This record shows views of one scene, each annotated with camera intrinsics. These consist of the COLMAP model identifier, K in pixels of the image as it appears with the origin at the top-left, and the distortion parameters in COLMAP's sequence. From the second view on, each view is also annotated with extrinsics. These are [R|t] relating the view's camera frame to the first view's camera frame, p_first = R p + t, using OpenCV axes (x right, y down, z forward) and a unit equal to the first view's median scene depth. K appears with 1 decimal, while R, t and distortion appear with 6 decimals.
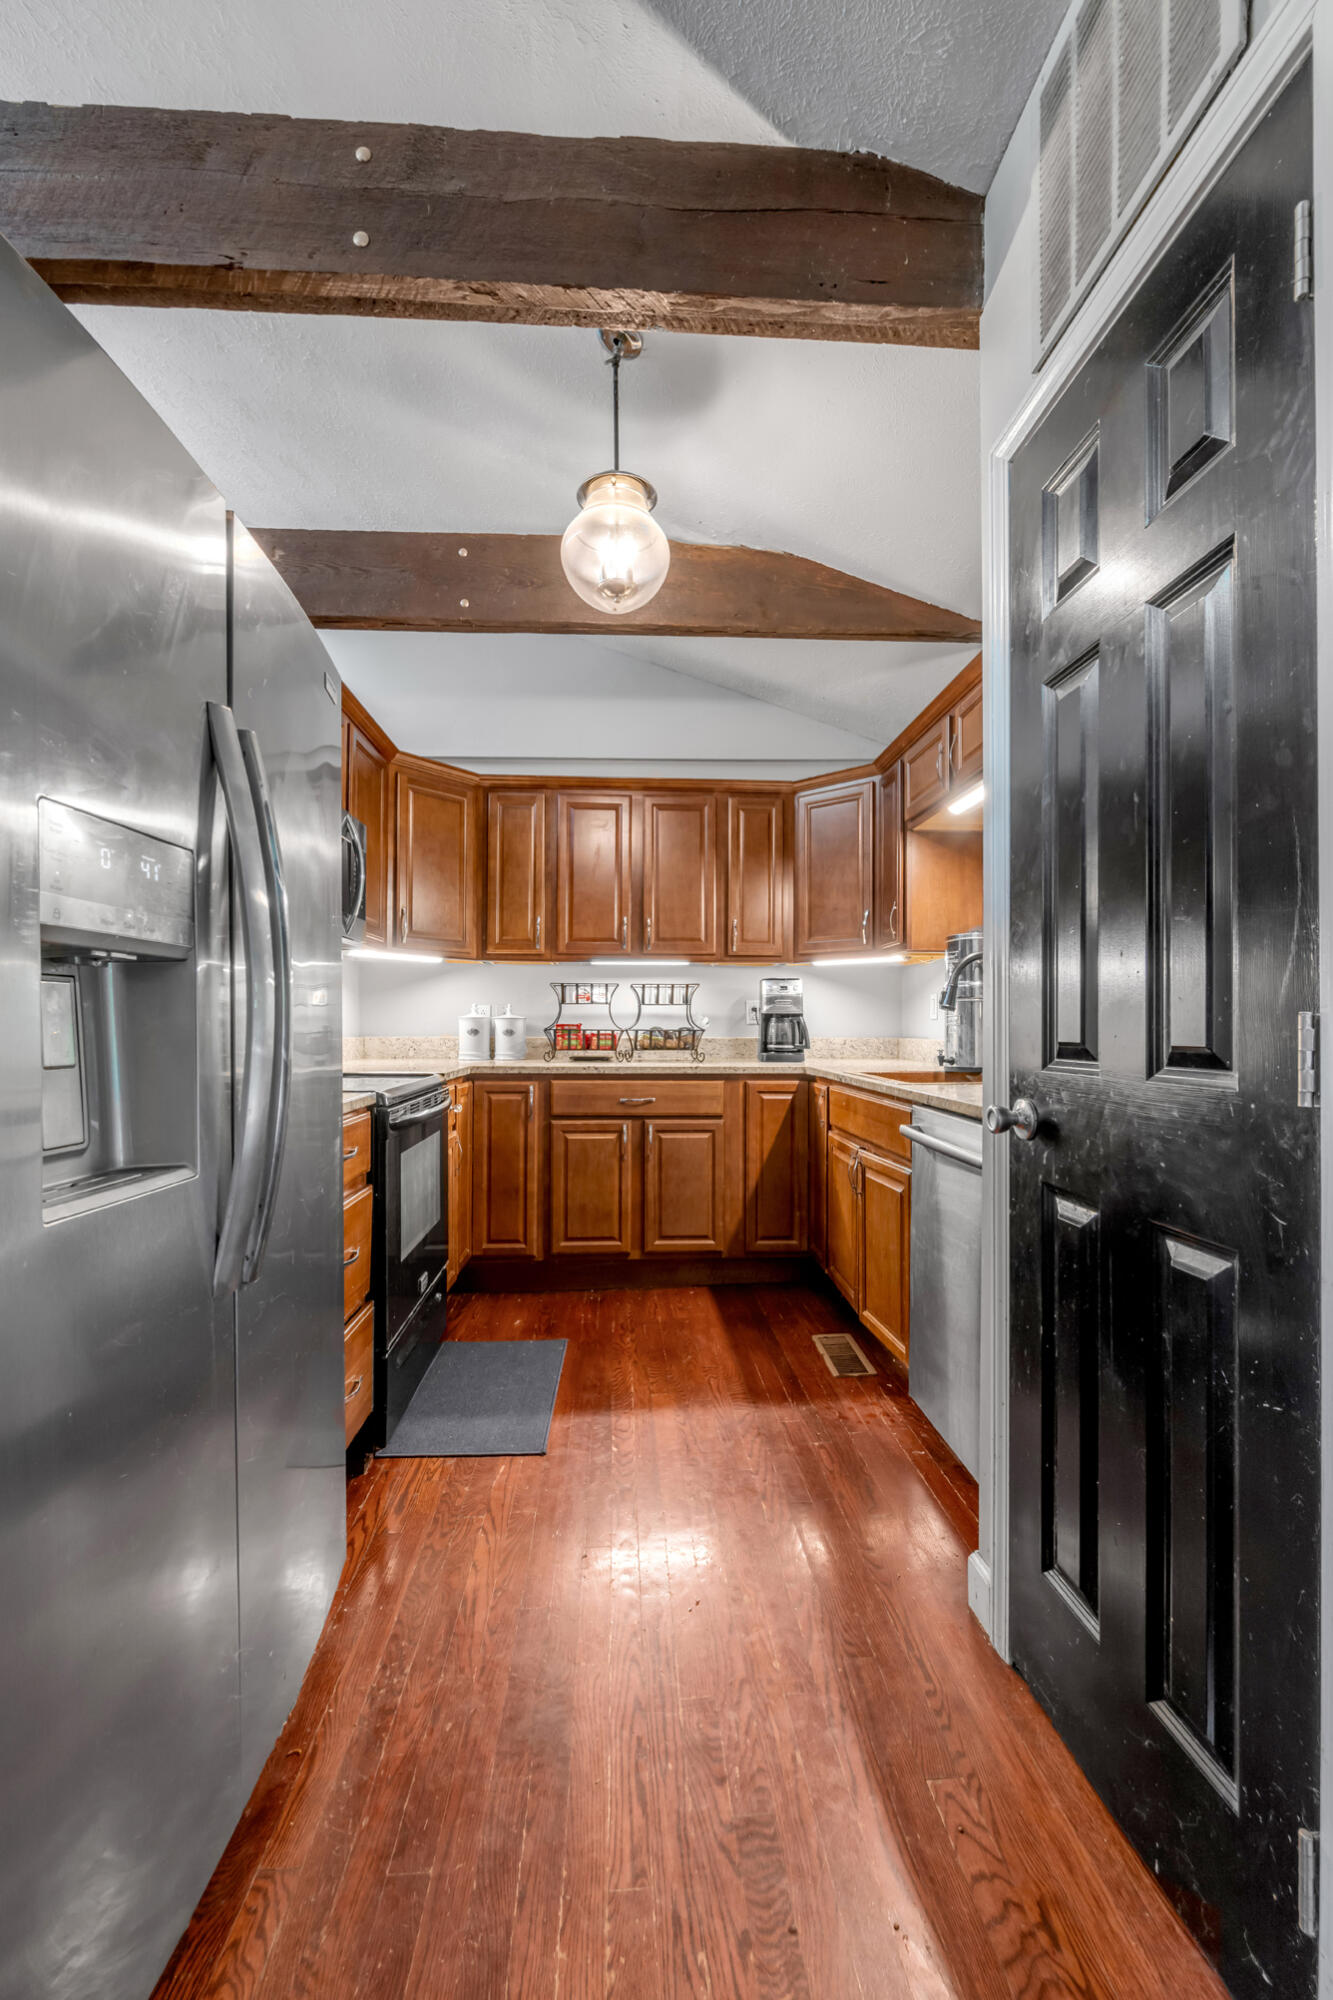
lens RADIAL K [[846.3, 0, 671.9], [0, 846.3, 1013.0], [0, 0, 1]] dist [-0.004502, -0.001117]
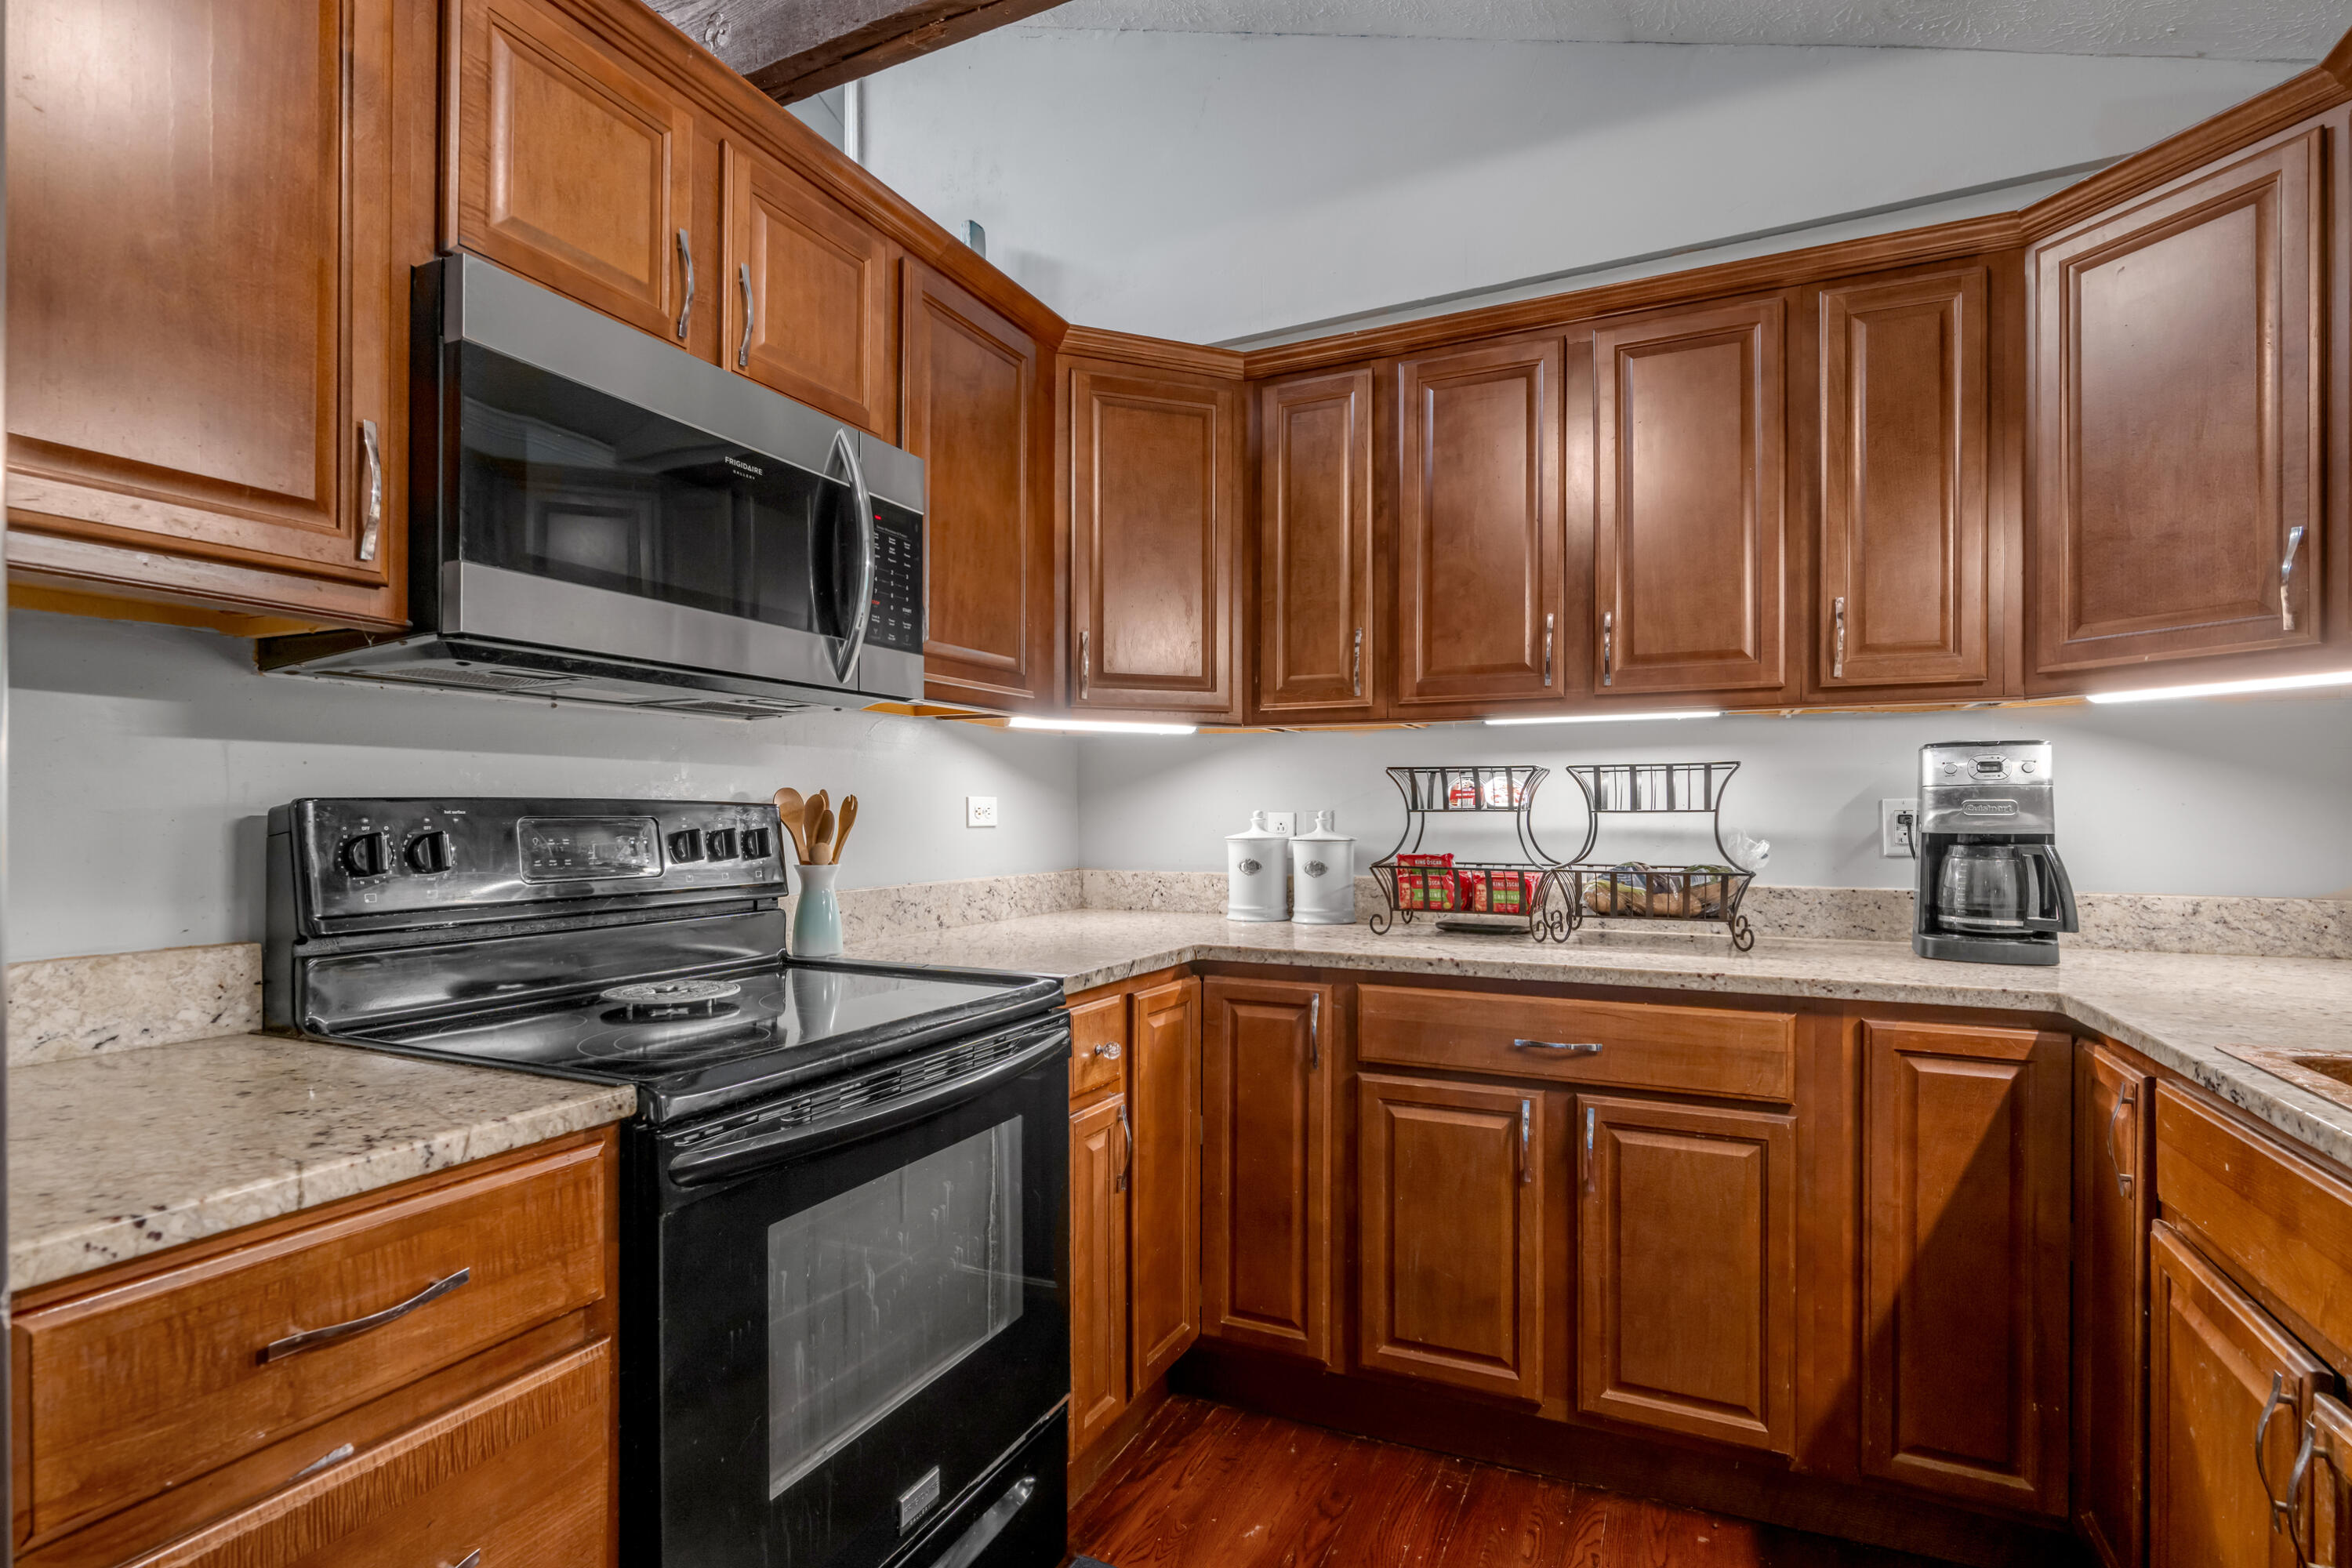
lens RADIAL K [[1129.8, 0, 1176.2], [0, 1129.8, 813.0], [0, 0, 1]] dist [-0.002513, -0.000347]
pose [[0.872466, -0.002139, -0.488671, 0.067095], [0.008257, 0.999912, 0.010364, -0.019037], [0.488606, -0.013077, 0.872407, 0.418657]]
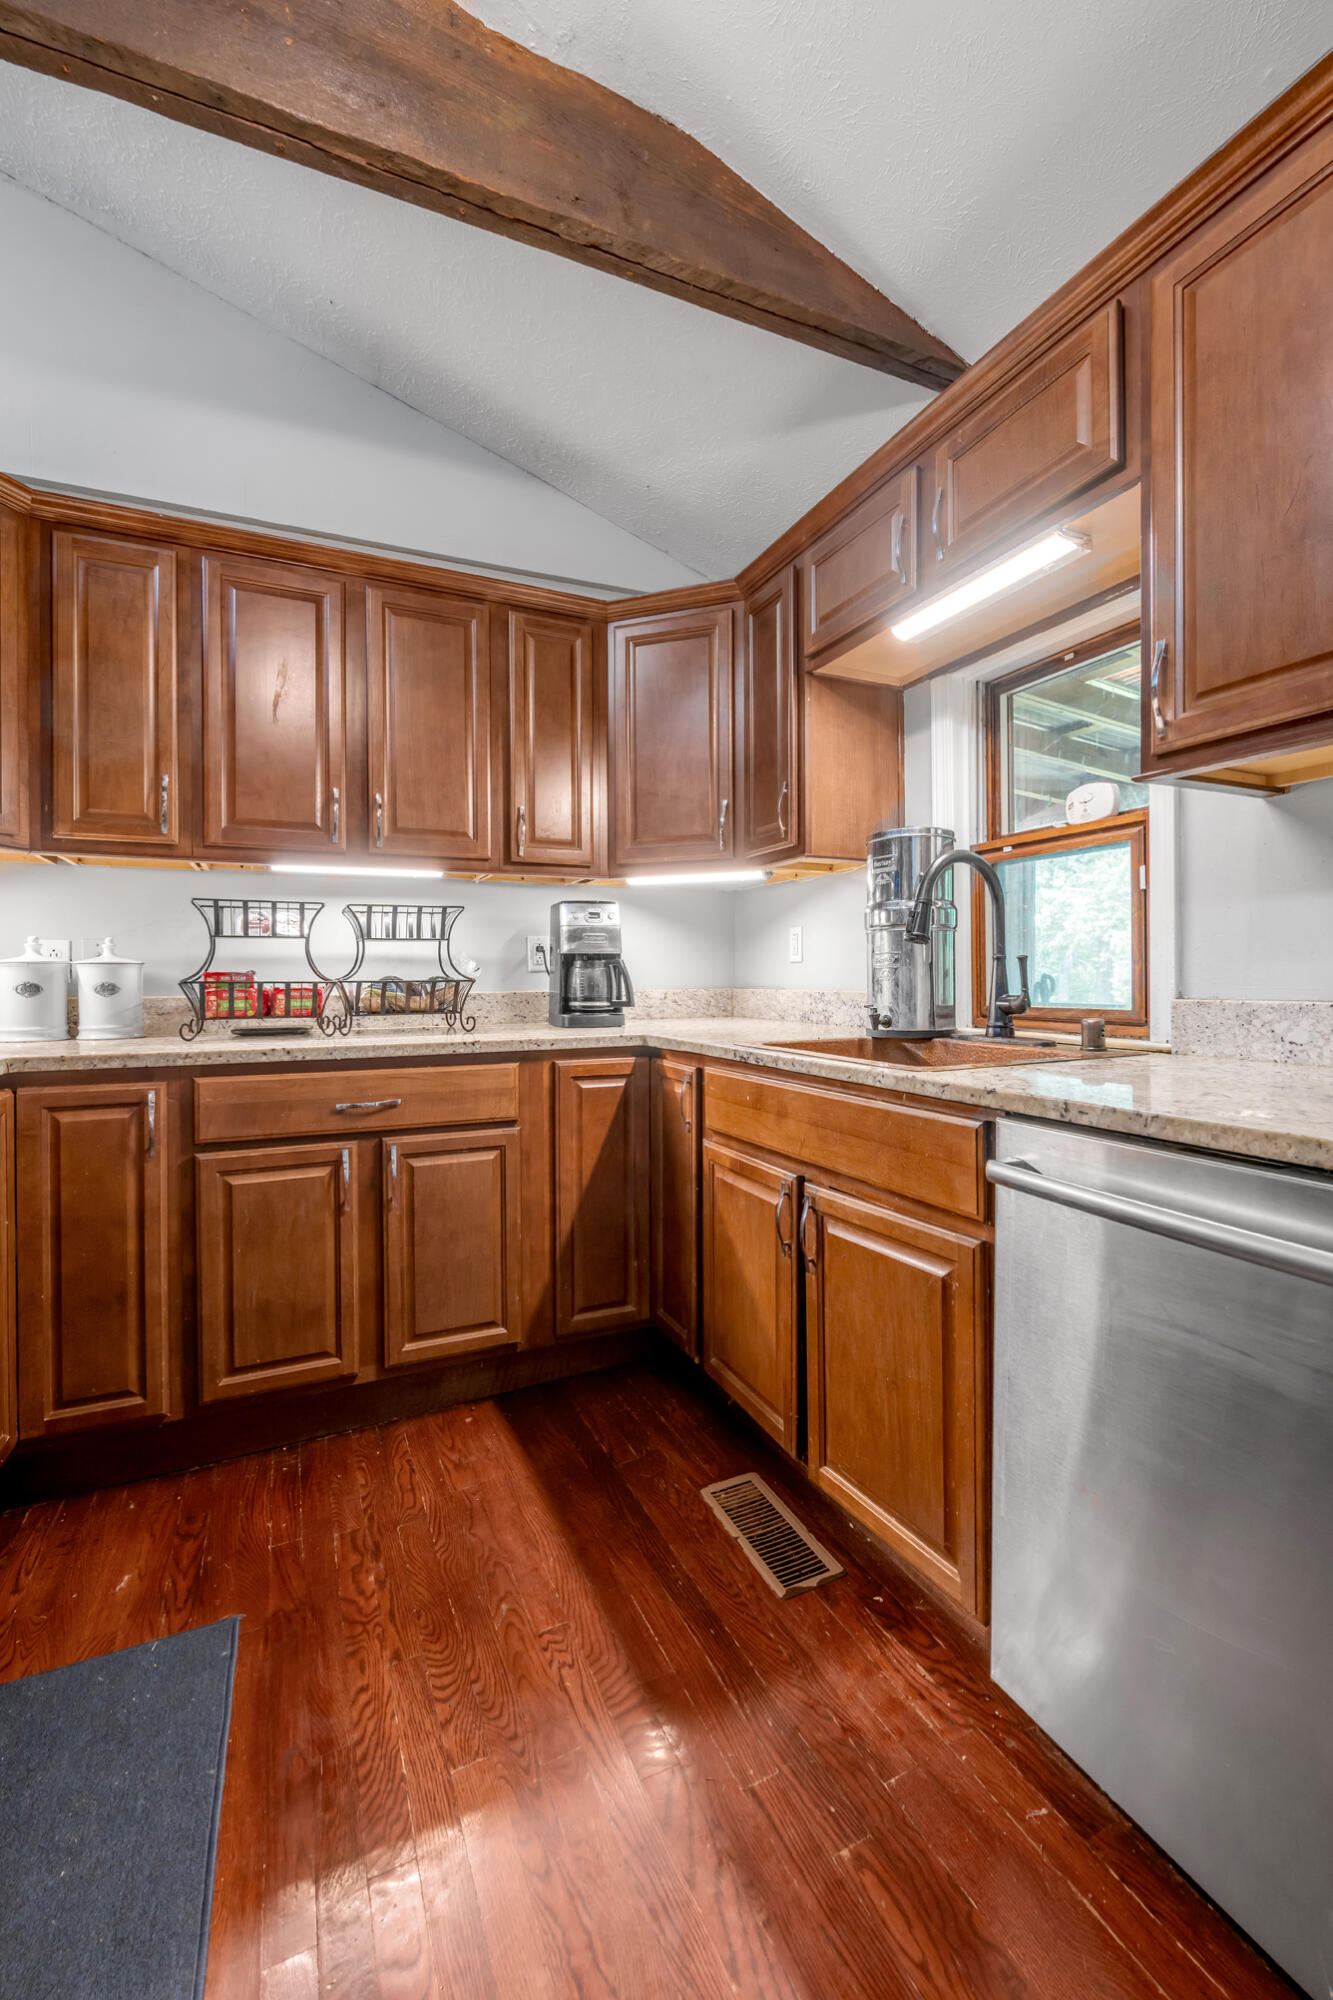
lens RADIAL K [[846.3, 0, 680.1], [0, 846.3, 980.3], [0, 0, 1]] dist [-0.004502, -0.001117]
pose [[0.931047, -0.010707, 0.364743, -0.051723], [0.004505, 0.999830, 0.017853, 0.010449], [-0.364872, -0.014979, 0.930937, 0.394134]]
